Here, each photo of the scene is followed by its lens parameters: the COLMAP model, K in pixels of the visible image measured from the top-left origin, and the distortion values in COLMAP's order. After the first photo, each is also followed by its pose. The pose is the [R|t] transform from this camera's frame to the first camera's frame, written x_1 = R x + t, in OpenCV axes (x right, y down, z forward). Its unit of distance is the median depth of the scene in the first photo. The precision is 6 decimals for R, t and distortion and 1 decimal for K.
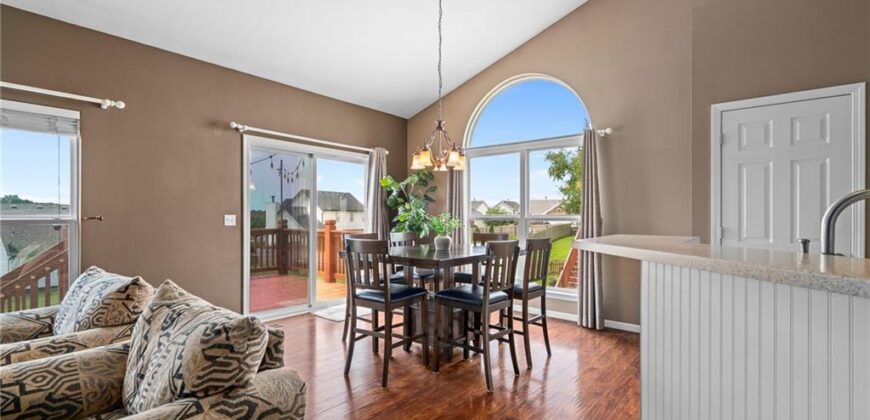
lens RADIAL K [[395.9, 0, 433.9], [0, 395.9, 216.1], [0, 0, 1]] dist [-0.007534, 0.004131]
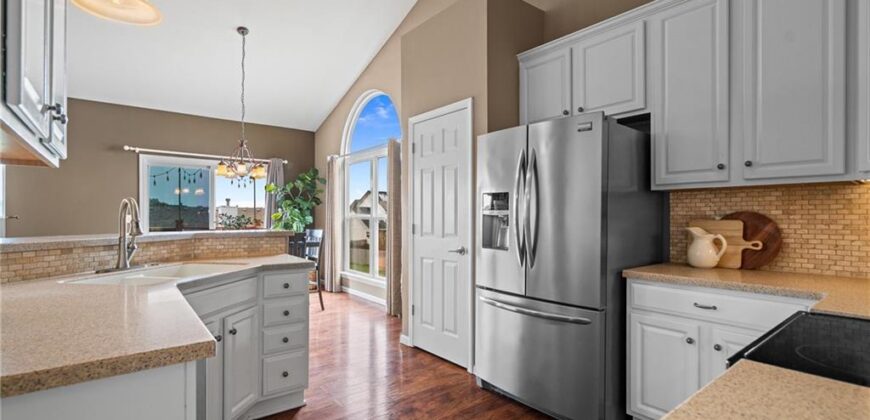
lens RADIAL K [[395.9, 0, 433.6], [0, 395.9, 215.0], [0, 0, 1]] dist [-0.007534, 0.004131]
pose [[0.977099, -0.002309, -0.212774, 0.979021], [0.001963, 0.999996, -0.001834, 0.001930], [0.212777, 0.001374, 0.977100, -0.109650]]
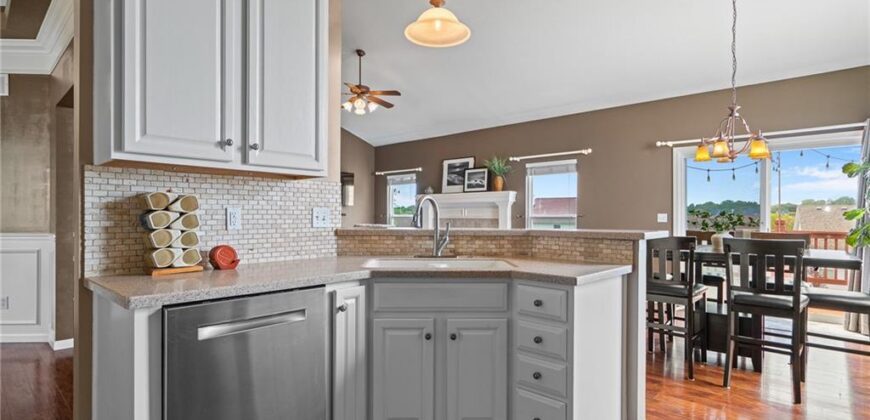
lens RADIAL K [[433.0, 0, 434.2], [0, 433.0, 215.1], [0, 0, 1]] dist [0.013167, 0.001360]
pose [[-0.051360, -0.005392, -0.998666, 1.158961], [-0.001519, 0.999985, -0.005321, 0.012289], [0.998679, 0.001243, -0.051368, 0.417575]]
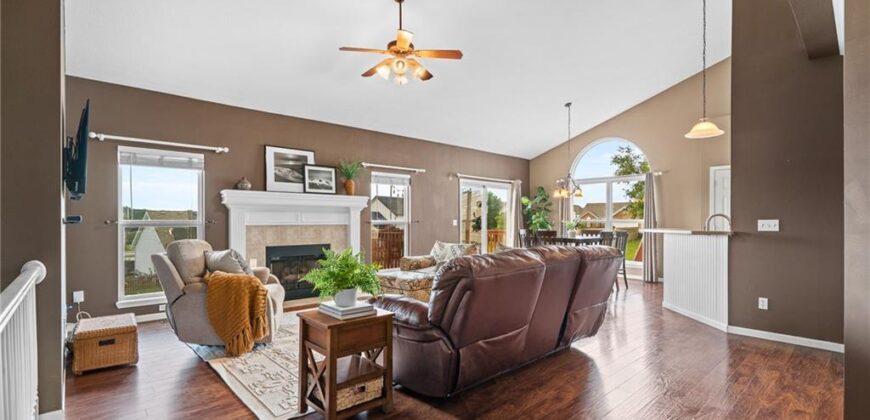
lens RADIAL K [[395.9, 0, 431.7], [0, 395.9, 220.9], [0, 0, 1]] dist [-0.007534, 0.004131]
pose [[0.989017, -0.001366, -0.147793, -0.422257], [0.001769, 0.999995, 0.002595, -0.004036], [0.147789, -0.002828, 0.989015, -1.217679]]
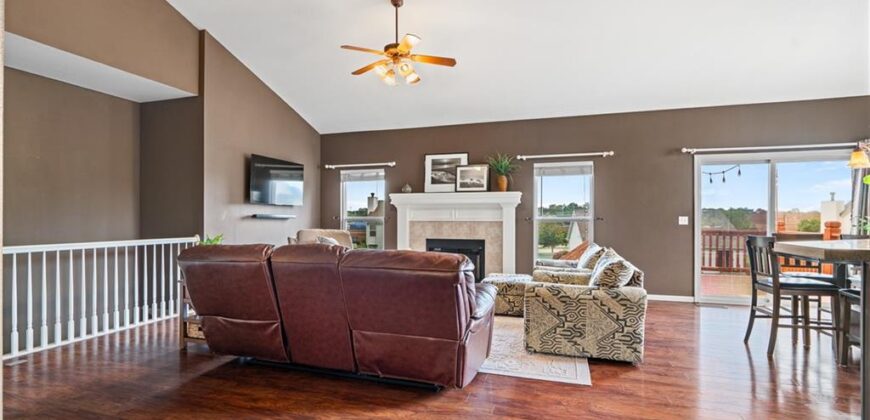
lens RADIAL K [[395.9, 0, 432.8], [0, 395.9, 217.9], [0, 0, 1]] dist [-0.007534, 0.004131]
pose [[0.367582, -0.001104, -0.929991, 0.533902], [-0.000411, 0.999999, -0.001350, 0.004542], [0.929991, 0.000878, 0.367581, -0.369178]]
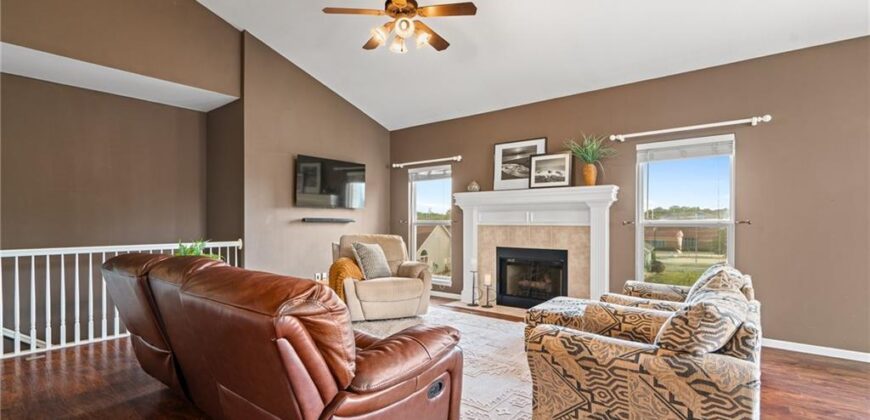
lens RADIAL K [[395.9, 0, 430.8], [0, 395.9, 227.3], [0, 0, 1]] dist [-0.007534, 0.004131]
pose [[0.003482, 0.013343, -0.999905, 0.301677], [0.001538, 0.999910, 0.013349, 0.003671], [0.999993, -0.001585, 0.003462, 0.064354]]
